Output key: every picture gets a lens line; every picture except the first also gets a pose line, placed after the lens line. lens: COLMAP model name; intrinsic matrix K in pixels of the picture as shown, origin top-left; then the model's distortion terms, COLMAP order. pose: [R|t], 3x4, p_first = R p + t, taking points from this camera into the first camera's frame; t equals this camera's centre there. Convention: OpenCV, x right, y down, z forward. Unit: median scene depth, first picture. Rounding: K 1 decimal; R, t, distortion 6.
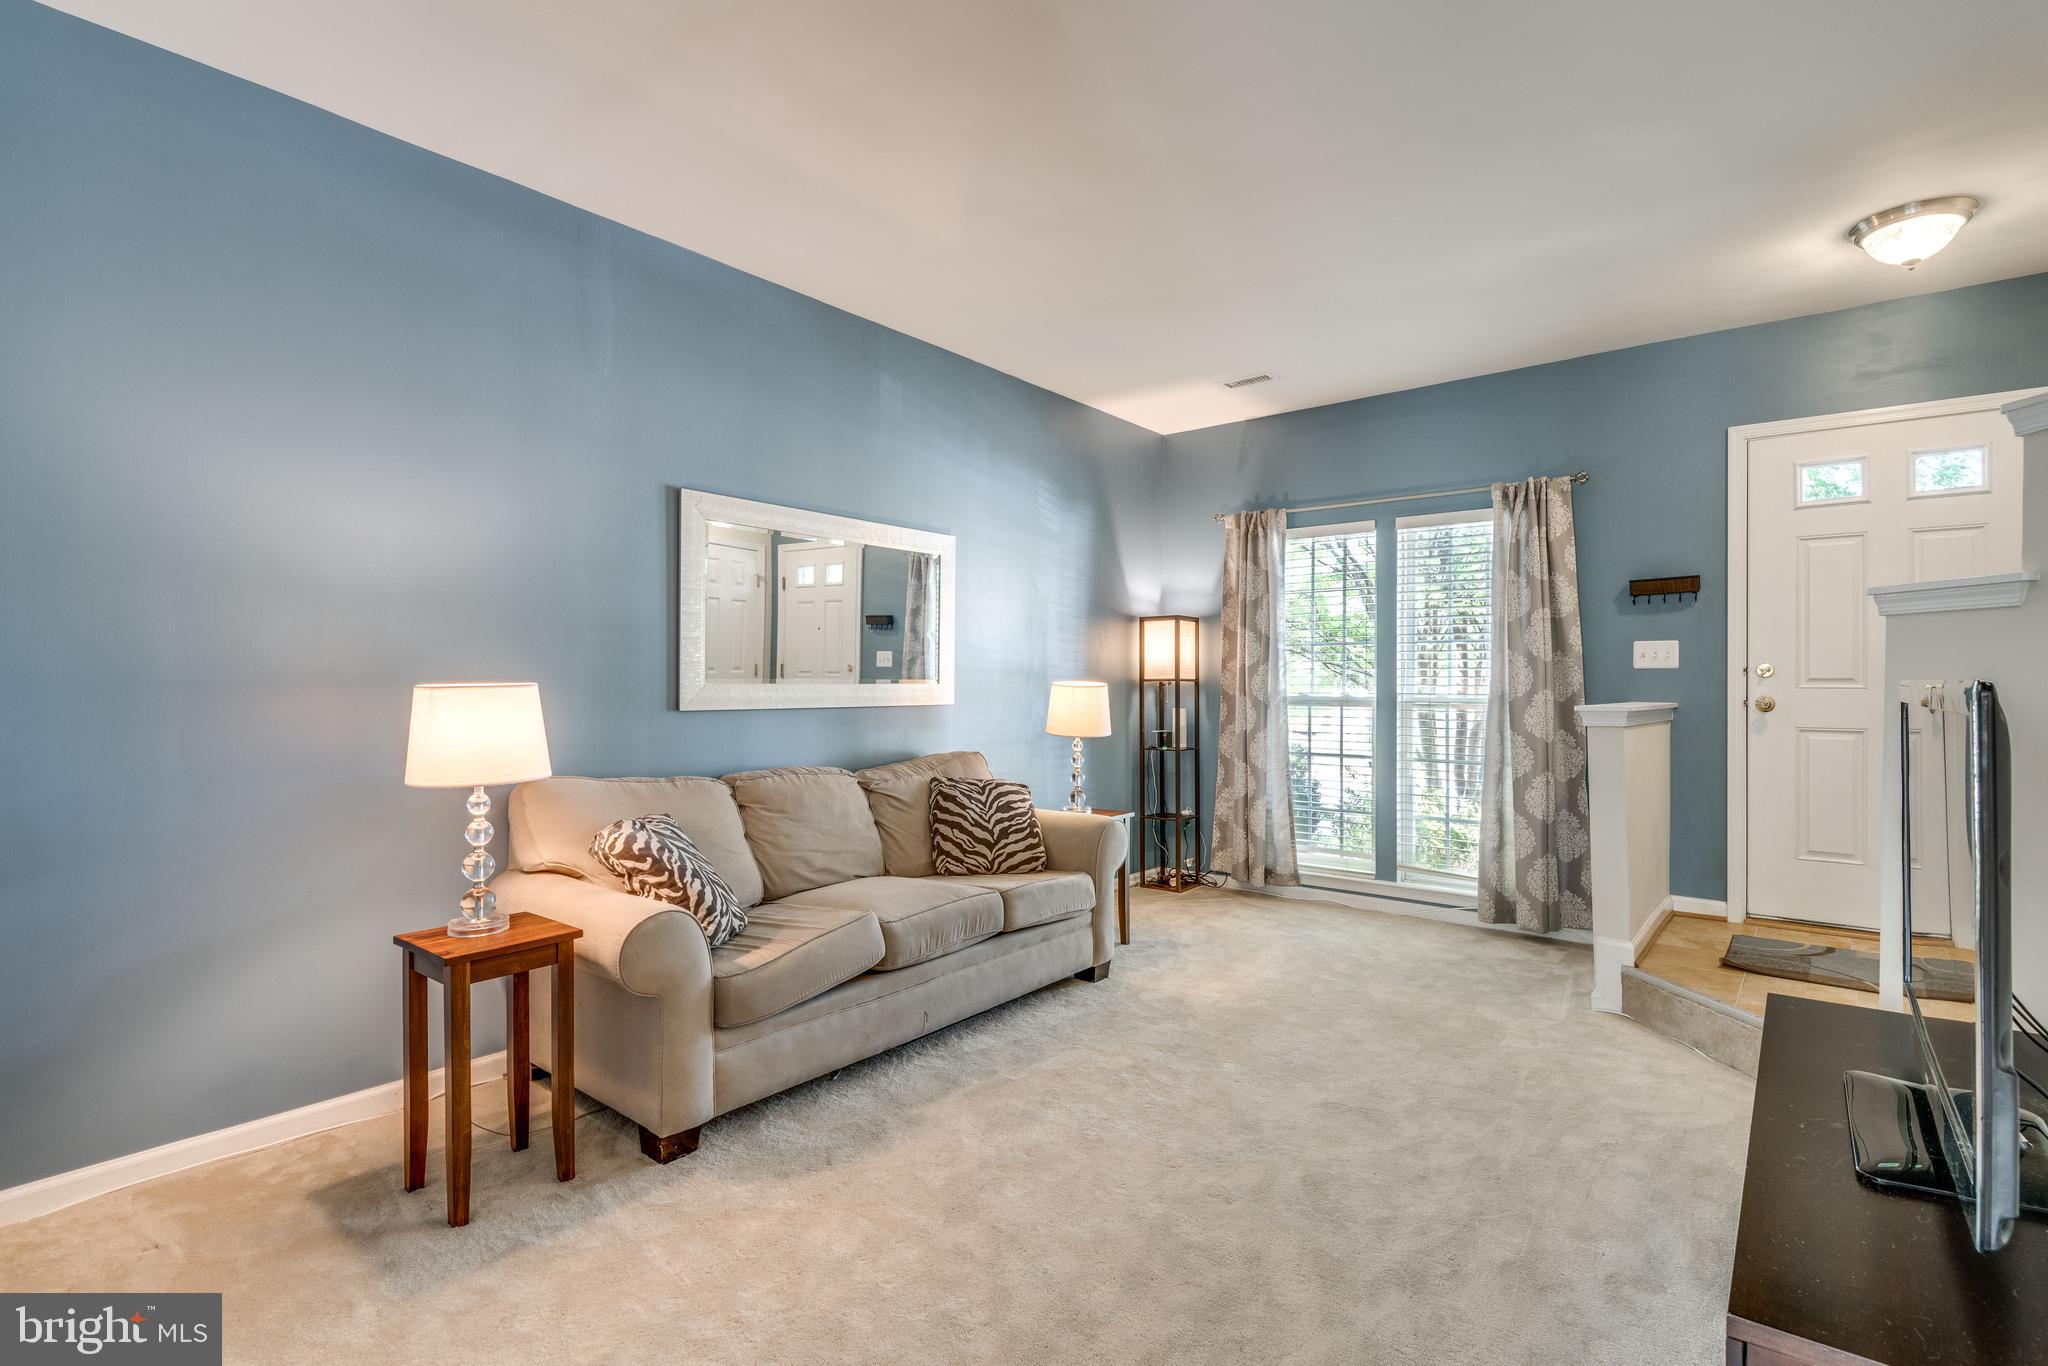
lens RADIAL K [[985.9, 0, 1016.1], [0, 985.9, 677.4], [0, 0, 1]] dist [0.035161, -0.024889]
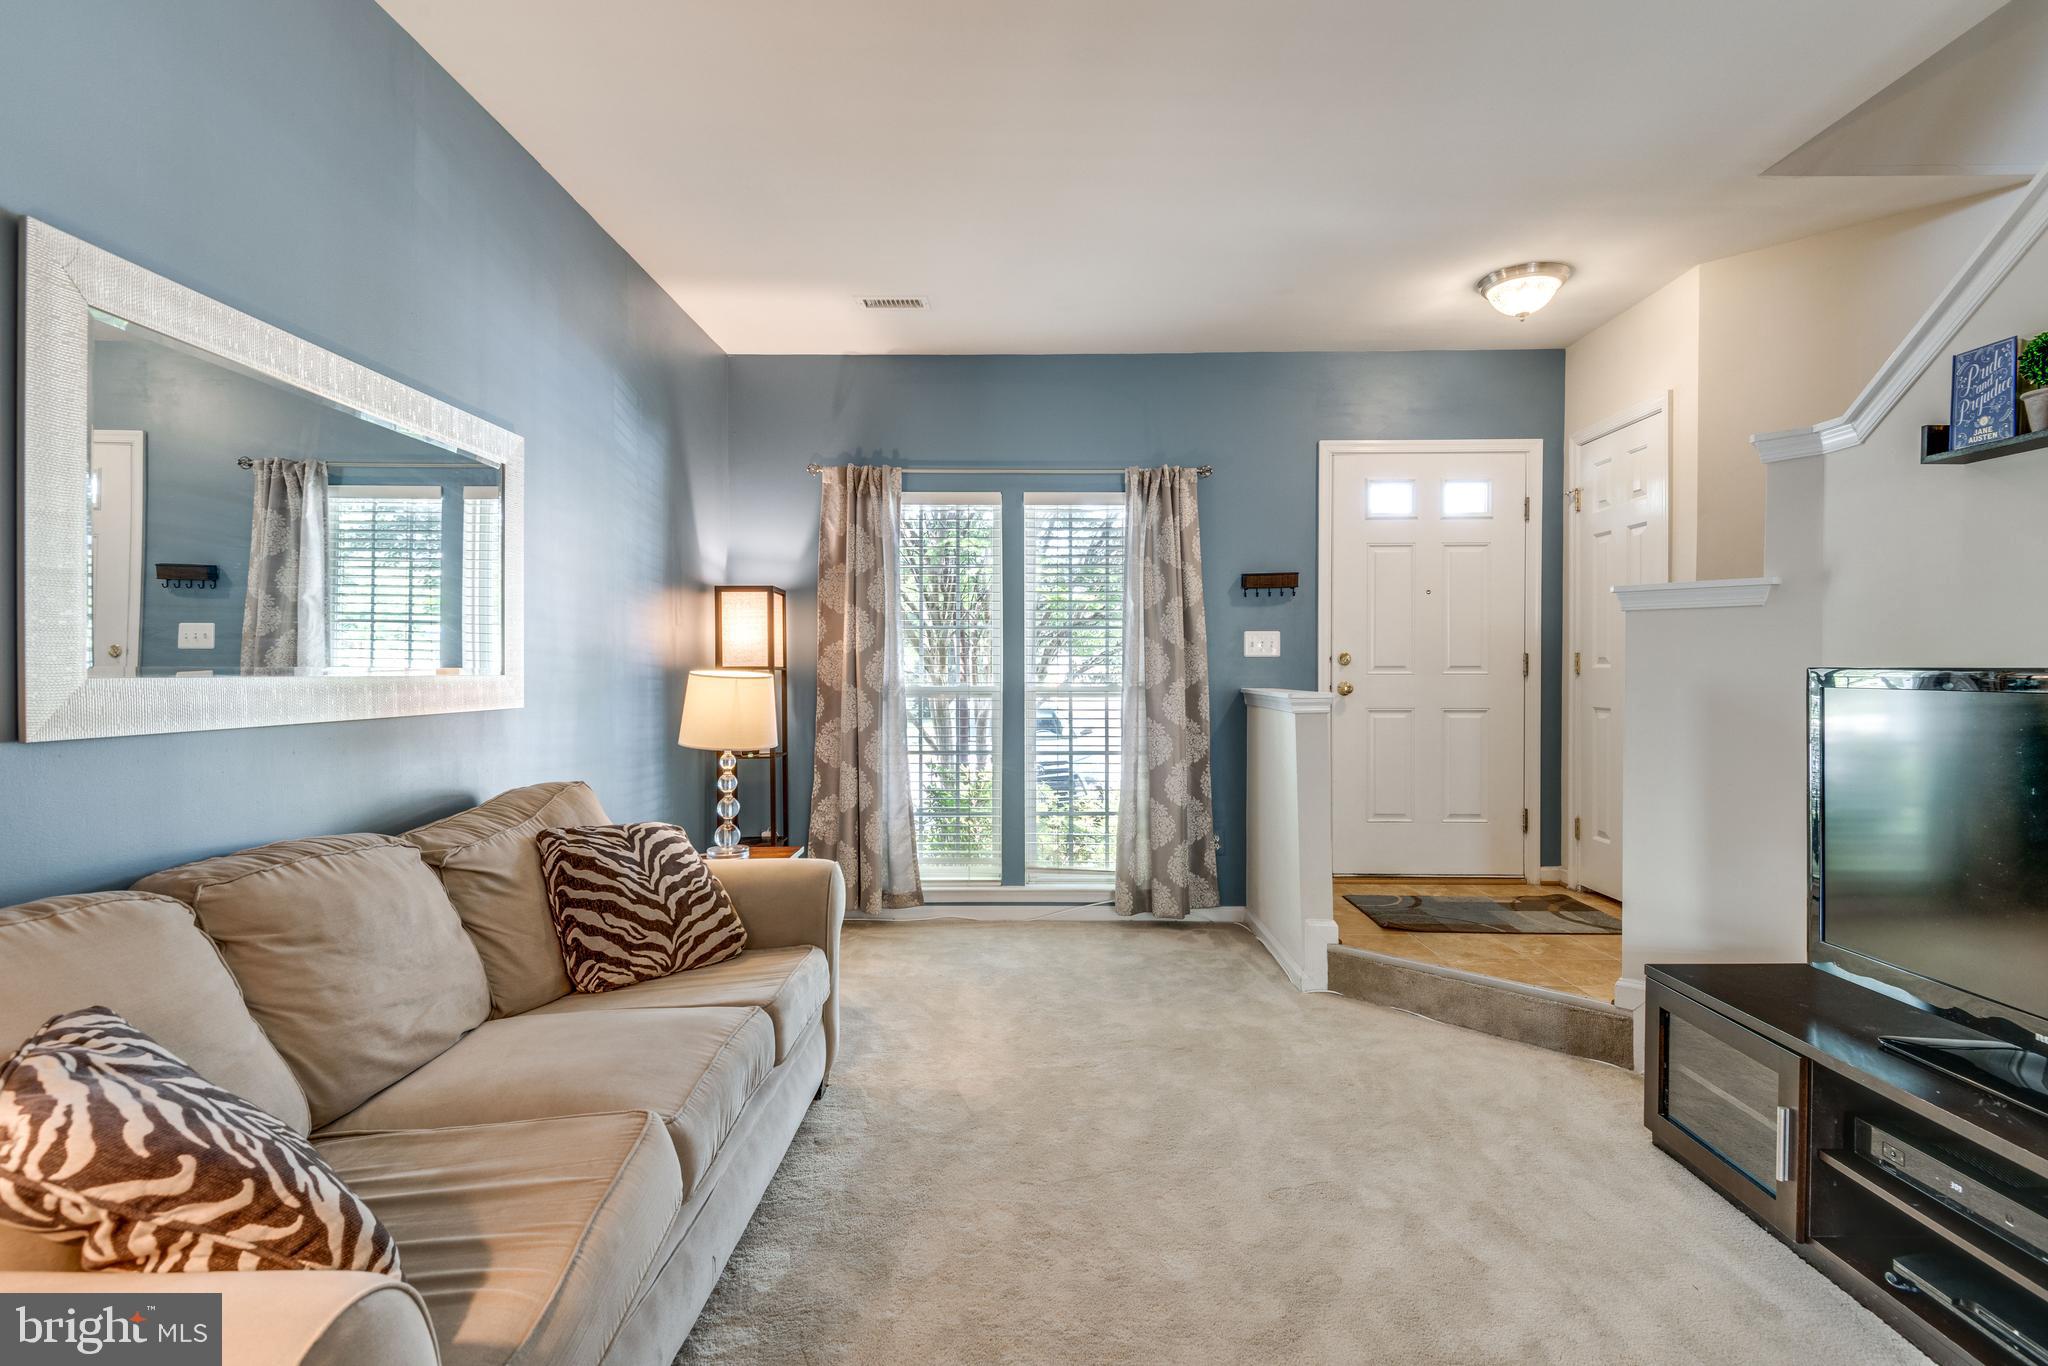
lens RADIAL K [[985.9, 0, 1016.1], [0, 985.9, 677.4], [0, 0, 1]] dist [0.035161, -0.024889]
pose [[0.771350, -0.007740, 0.636364, -0.251263], [-0.000059, 0.999925, 0.012232, 0.000263], [-0.636411, -0.009473, 0.771292, 0.357964]]
